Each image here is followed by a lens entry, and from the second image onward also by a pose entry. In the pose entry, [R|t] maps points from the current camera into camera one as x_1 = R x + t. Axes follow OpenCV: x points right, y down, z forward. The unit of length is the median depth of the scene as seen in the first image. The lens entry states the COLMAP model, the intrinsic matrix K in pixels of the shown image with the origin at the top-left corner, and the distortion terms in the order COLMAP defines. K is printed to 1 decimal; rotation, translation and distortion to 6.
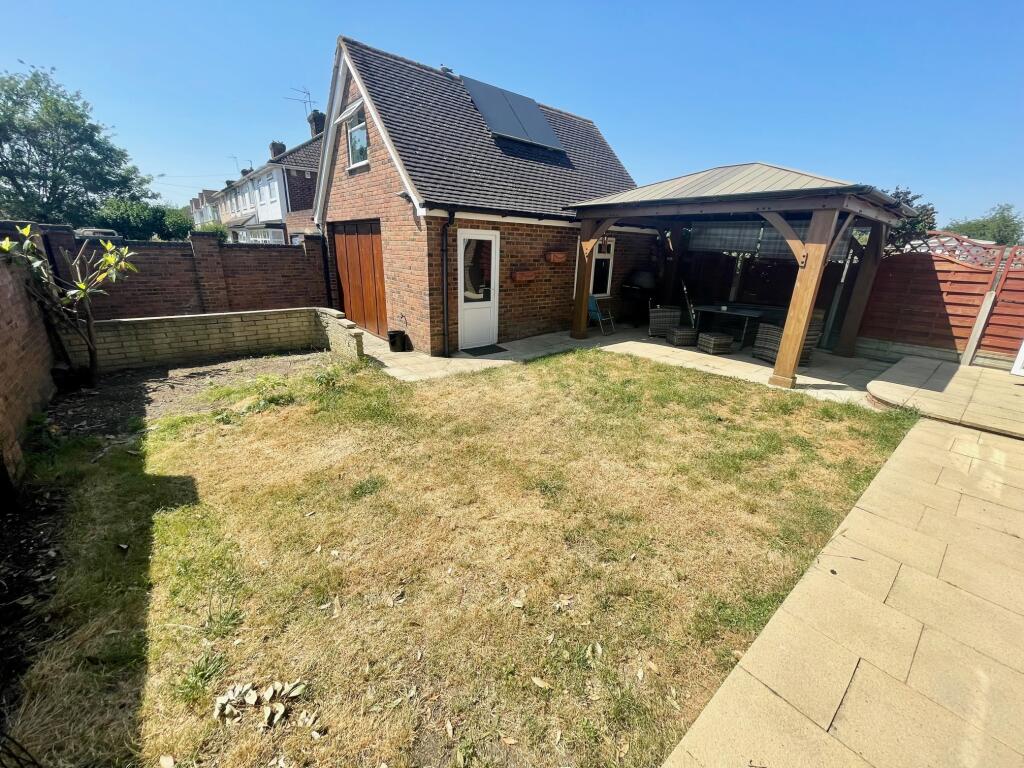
lens RADIAL K [[413.1, 0, 505.6], [0, 413.1, 383.9], [0, 0, 1]] dist [-0.001547, 0.000282]
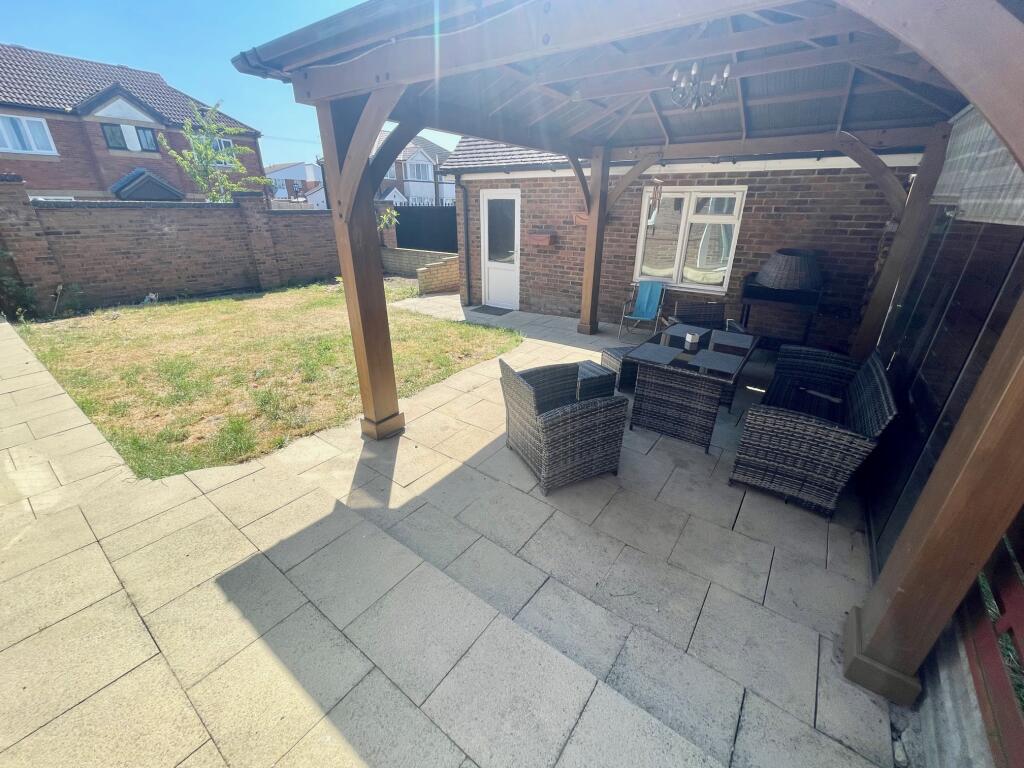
lens RADIAL K [[413.1, 0, 513.9], [0, 413.1, 382.3], [0, 0, 1]] dist [-0.001547, 0.000282]
pose [[0.240586, 0.356846, -0.902651, 0.975878], [-0.306154, 0.910393, 0.278306, -0.226118], [0.921080, 0.209394, 0.328278, 0.768434]]
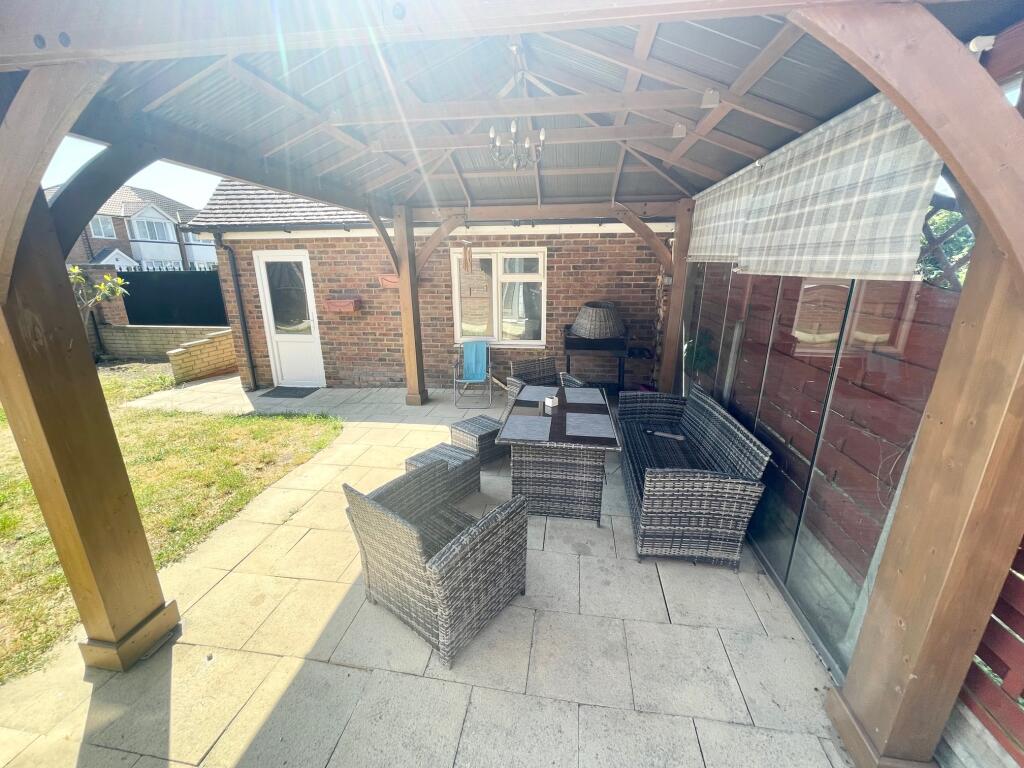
lens RADIAL K [[413.1, 0, 512.7], [0, 413.1, 384.2], [0, 0, 1]] dist [-0.001547, 0.000282]
pose [[0.663931, 0.172065, -0.727729, 0.871130], [-0.210574, 0.976806, 0.038844, -0.229290], [0.717534, 0.127451, 0.684764, 0.767792]]
